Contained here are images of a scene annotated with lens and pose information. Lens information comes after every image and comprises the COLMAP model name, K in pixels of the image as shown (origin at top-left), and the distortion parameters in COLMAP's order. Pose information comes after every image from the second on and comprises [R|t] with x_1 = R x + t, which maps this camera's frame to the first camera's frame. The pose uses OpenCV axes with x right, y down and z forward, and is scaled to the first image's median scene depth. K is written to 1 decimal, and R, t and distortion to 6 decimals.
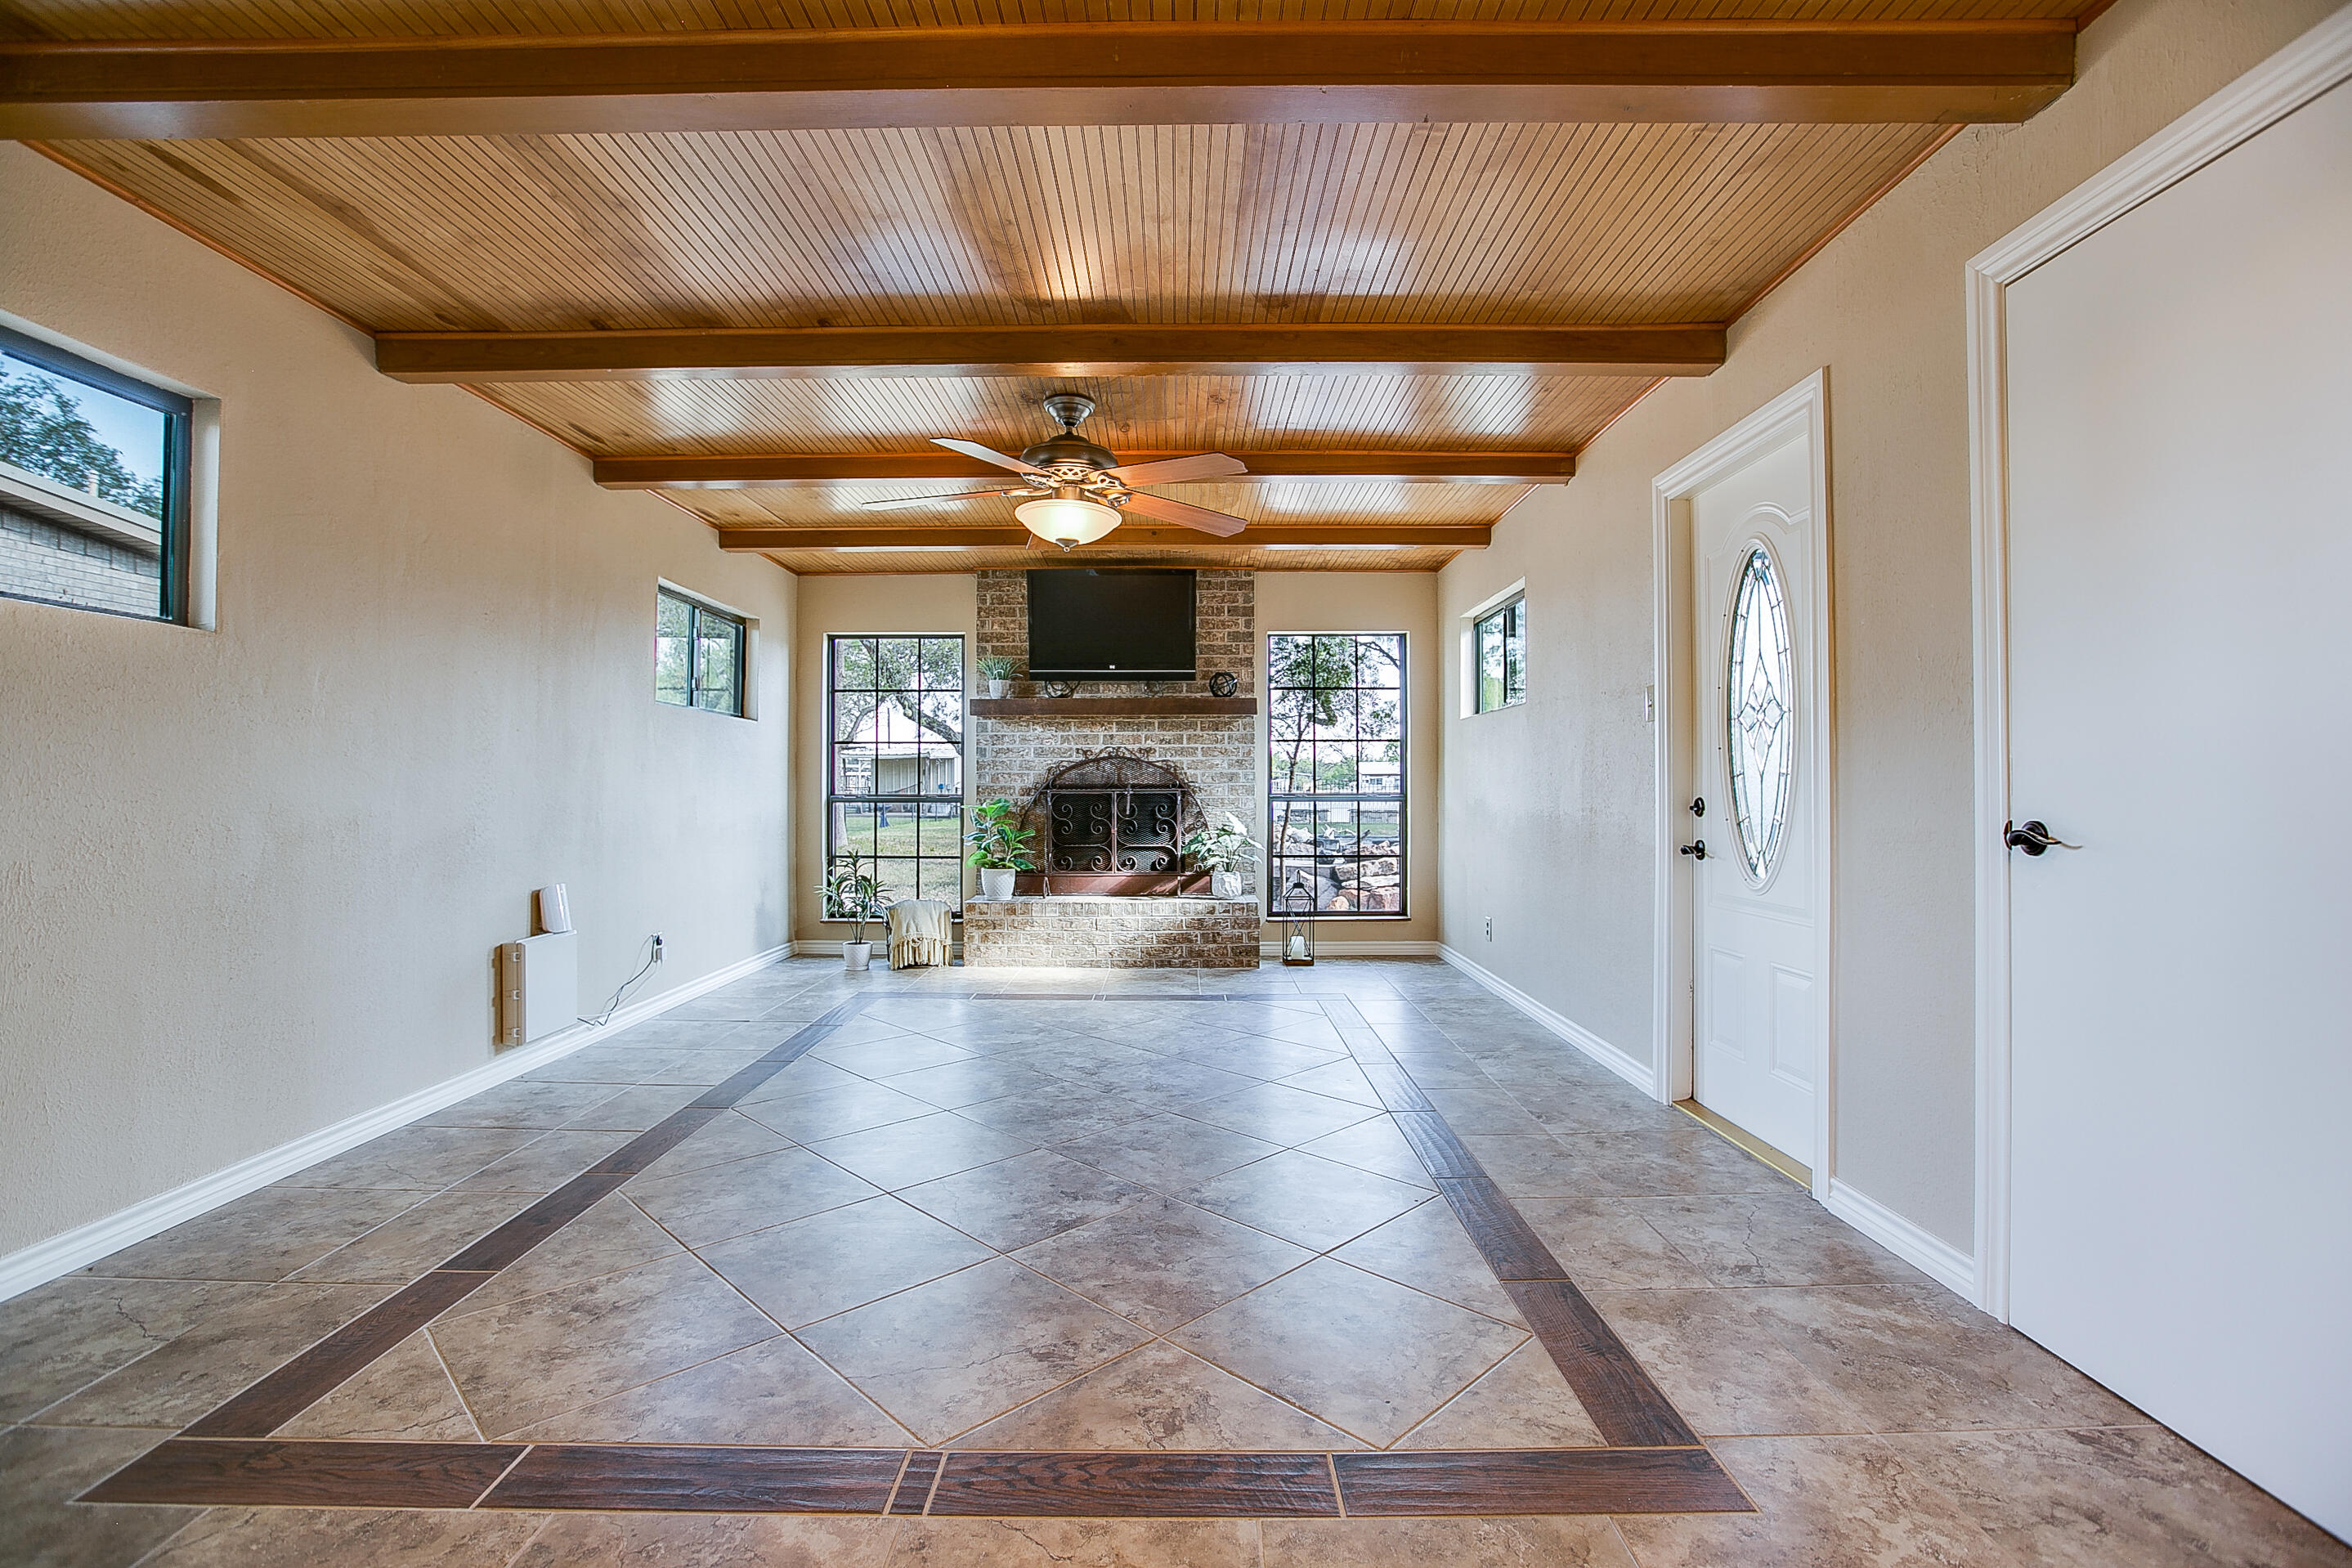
lens RADIAL K [[1056.1, 0, 1172.7], [0, 1056.1, 782.7], [0, 0, 1]] dist [-0.040625, 0.000110]
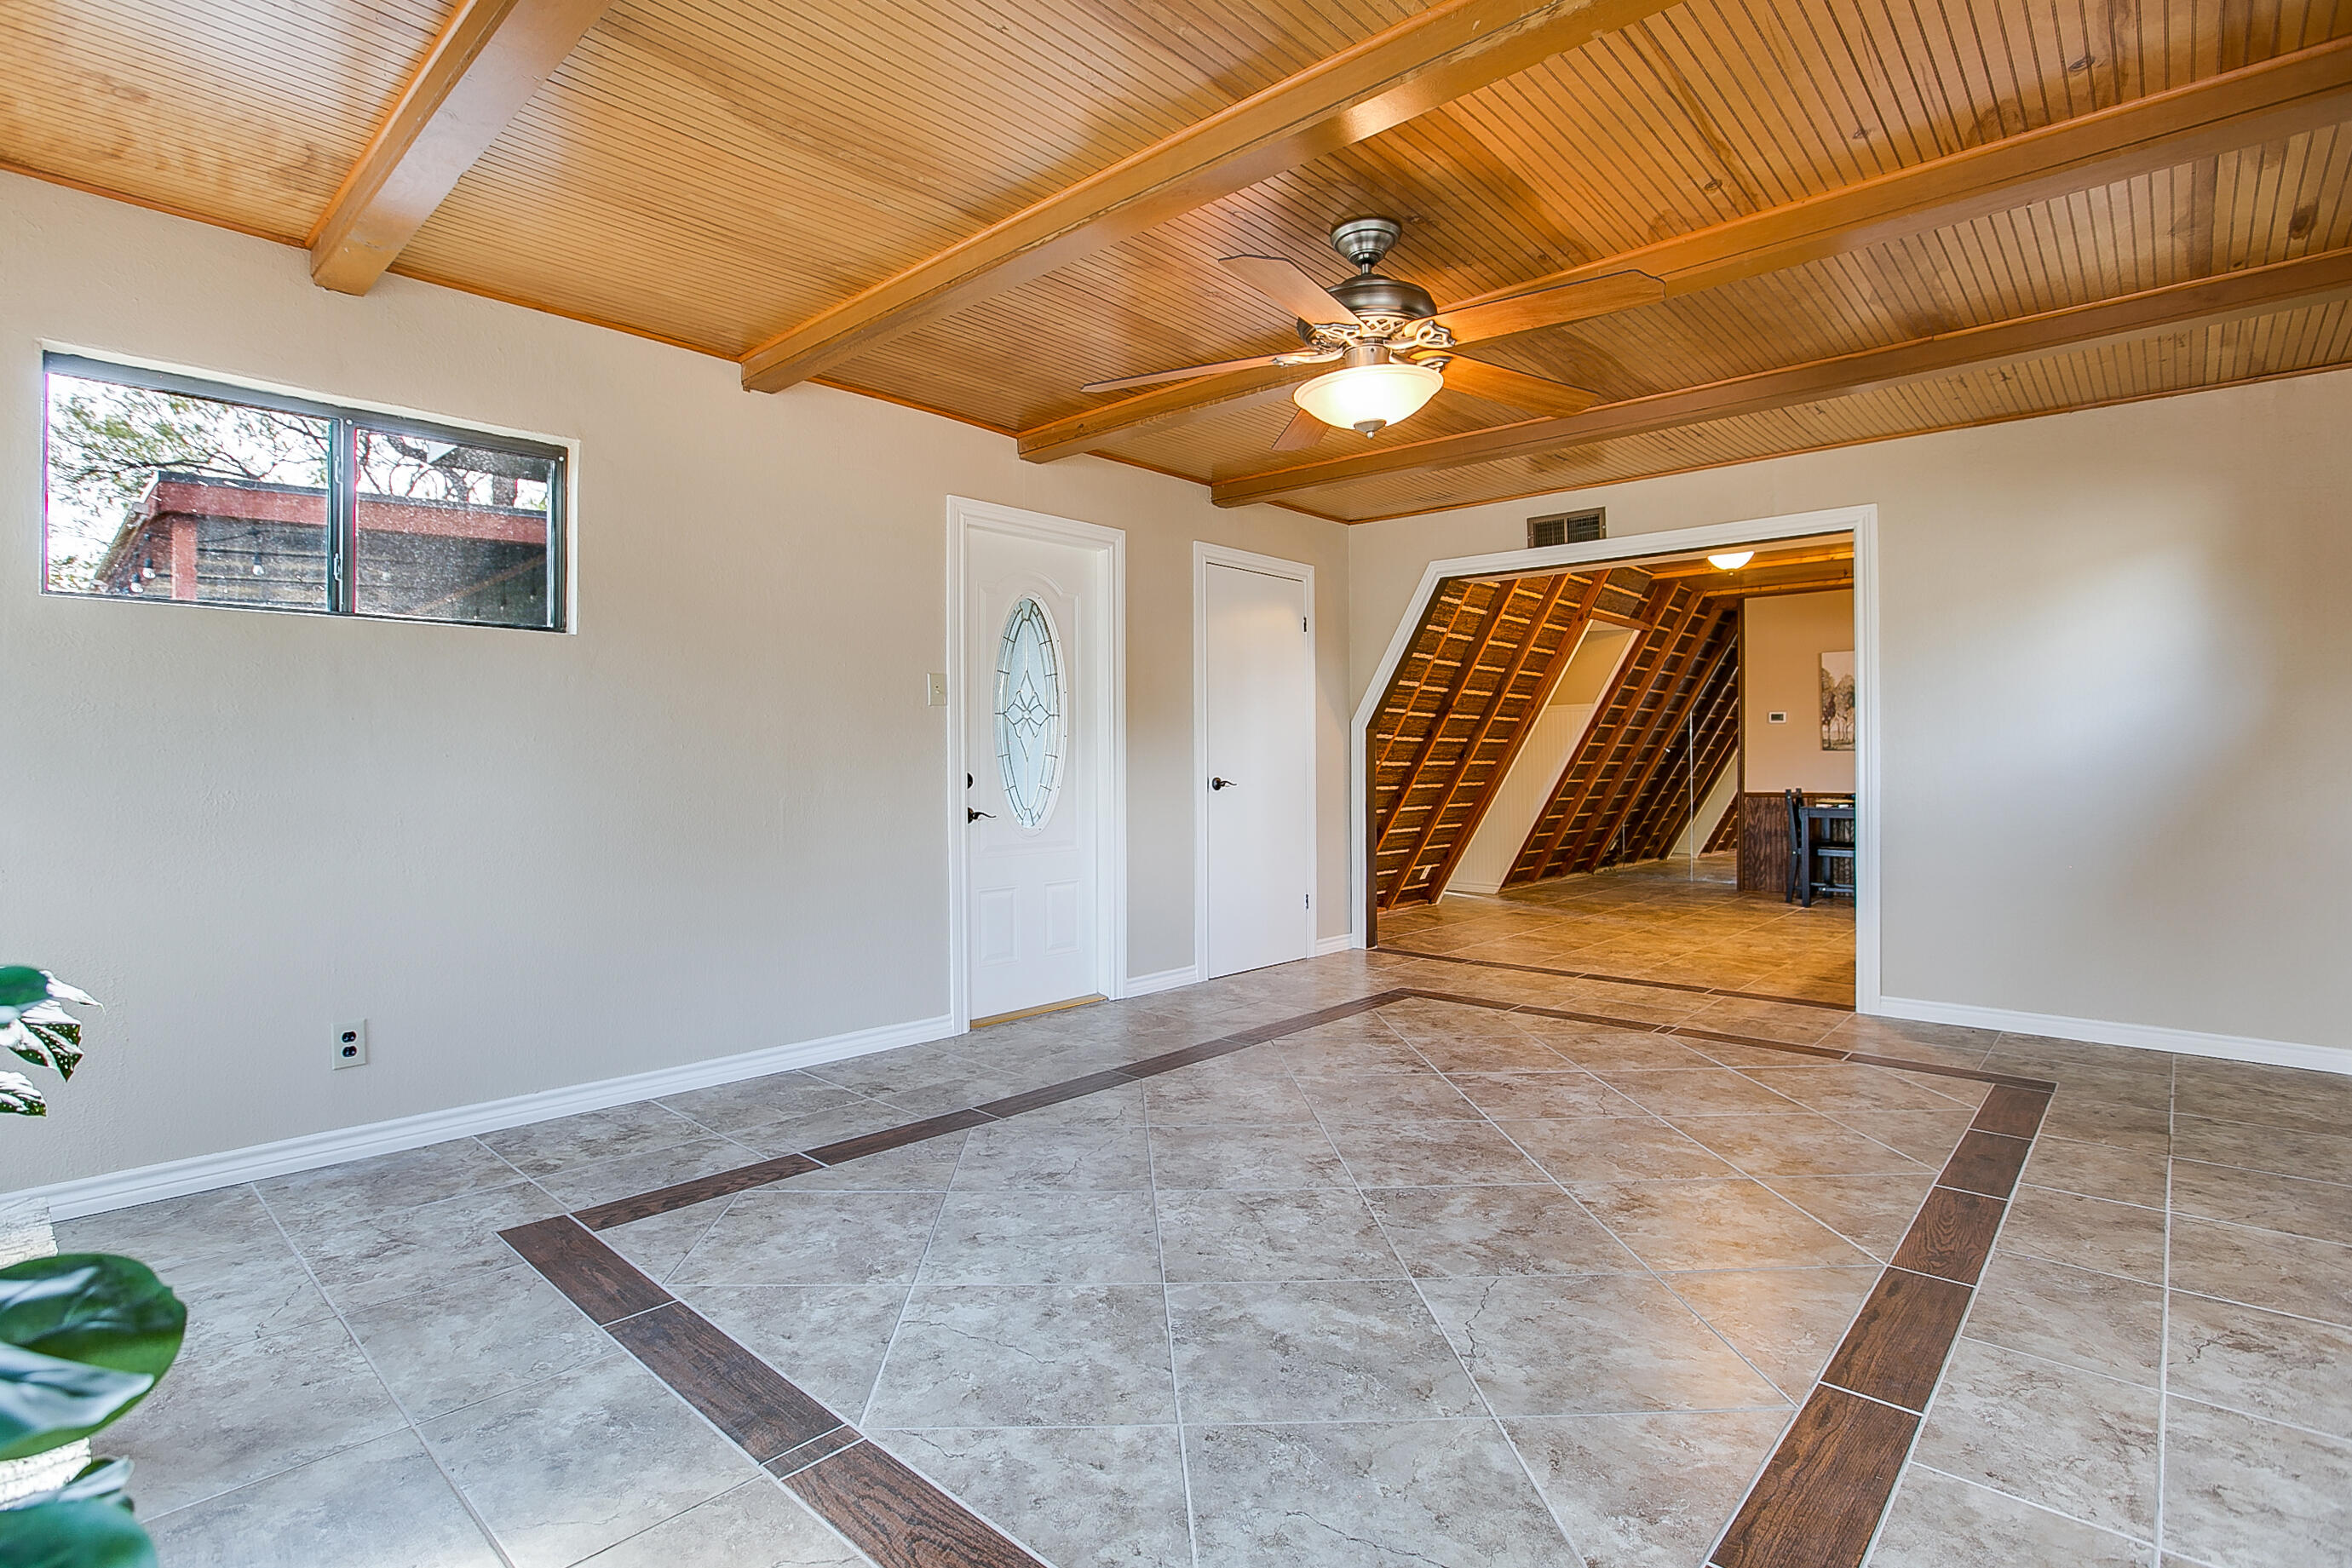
lens RADIAL K [[1122.2, 0, 1176.0], [0, 1122.2, 784.0], [0, 0, 1]] dist [-0.001892, 0.000125]
pose [[-0.748287, -0.012803, 0.663252, -0.697016], [-0.001204, 0.999838, 0.017943, 0.001553], [-0.663374, 0.012628, -0.748181, 2.287910]]
